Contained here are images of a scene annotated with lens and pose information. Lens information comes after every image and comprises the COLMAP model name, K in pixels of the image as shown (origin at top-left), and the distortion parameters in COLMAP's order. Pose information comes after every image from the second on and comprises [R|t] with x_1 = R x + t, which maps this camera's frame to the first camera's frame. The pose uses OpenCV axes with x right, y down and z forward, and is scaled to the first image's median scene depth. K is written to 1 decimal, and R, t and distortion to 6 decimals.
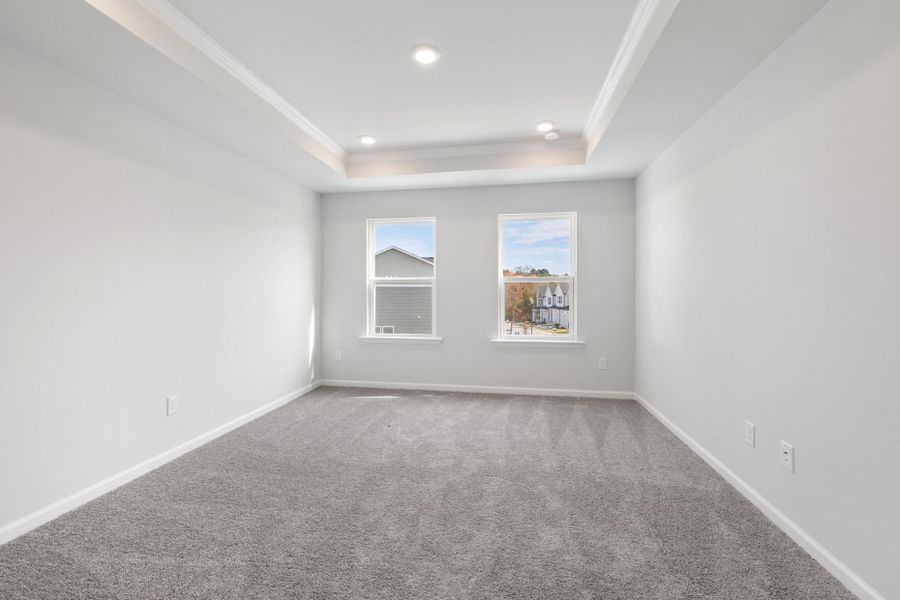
lens RADIAL K [[379.9, 0, 447.6], [0, 379.9, 293.7], [0, 0, 1]] dist [-0.002195, -0.000089]
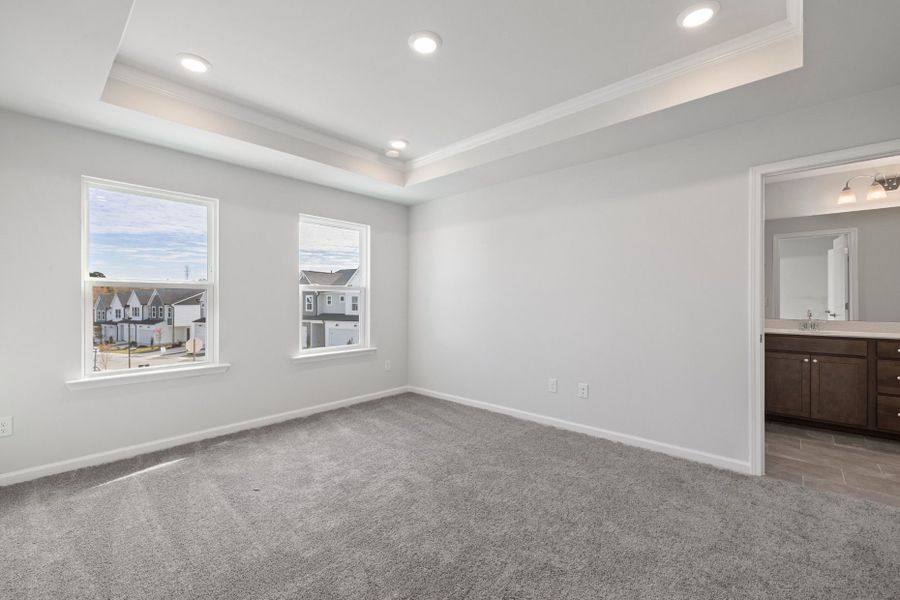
lens RADIAL K [[379.9, 0, 447.6], [0, 379.9, 293.7], [0, 0, 1]] dist [-0.002195, -0.000089]
pose [[0.539181, 0.017697, 0.842004, -0.467342], [0.004560, 0.999703, -0.023931, 0.001056], [-0.842177, 0.016743, 0.538941, 0.260191]]
